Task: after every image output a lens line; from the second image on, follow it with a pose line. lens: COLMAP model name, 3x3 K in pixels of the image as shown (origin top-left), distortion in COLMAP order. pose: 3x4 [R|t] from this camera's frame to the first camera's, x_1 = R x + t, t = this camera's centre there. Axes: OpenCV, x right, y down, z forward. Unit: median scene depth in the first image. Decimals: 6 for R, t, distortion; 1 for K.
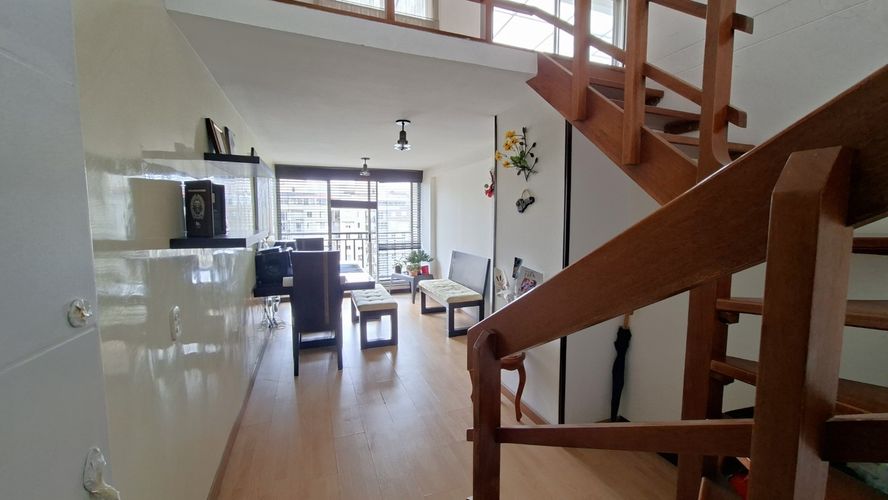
lens RADIAL K [[353.2, 0, 441.3], [0, 353.2, 248.4], [0, 0, 1]] dist [-0.013131, 0.000615]
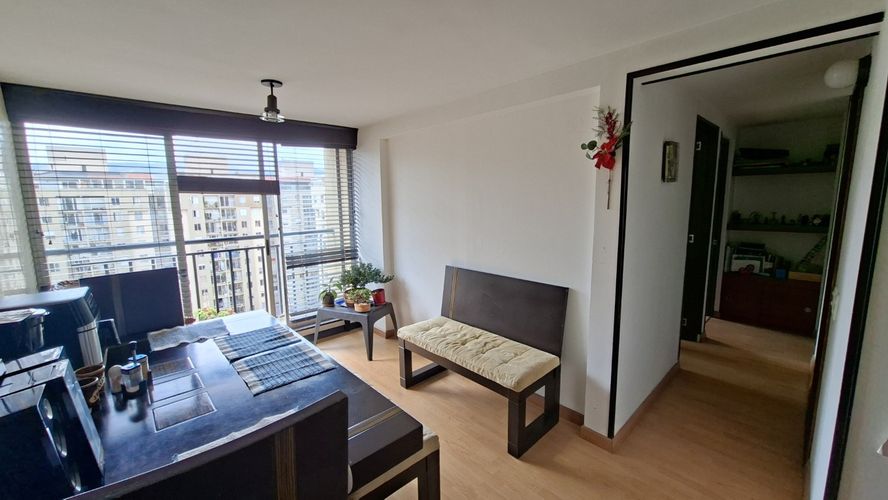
lens RADIAL K [[353.2, 0, 449.8], [0, 353.2, 248.6], [0, 0, 1]] dist [-0.013131, 0.000615]
pose [[0.919299, -0.066224, 0.387947, -0.156530], [0.047883, 0.997239, 0.056767, -0.046530], [-0.390635, -0.033610, 0.919932, 0.396879]]
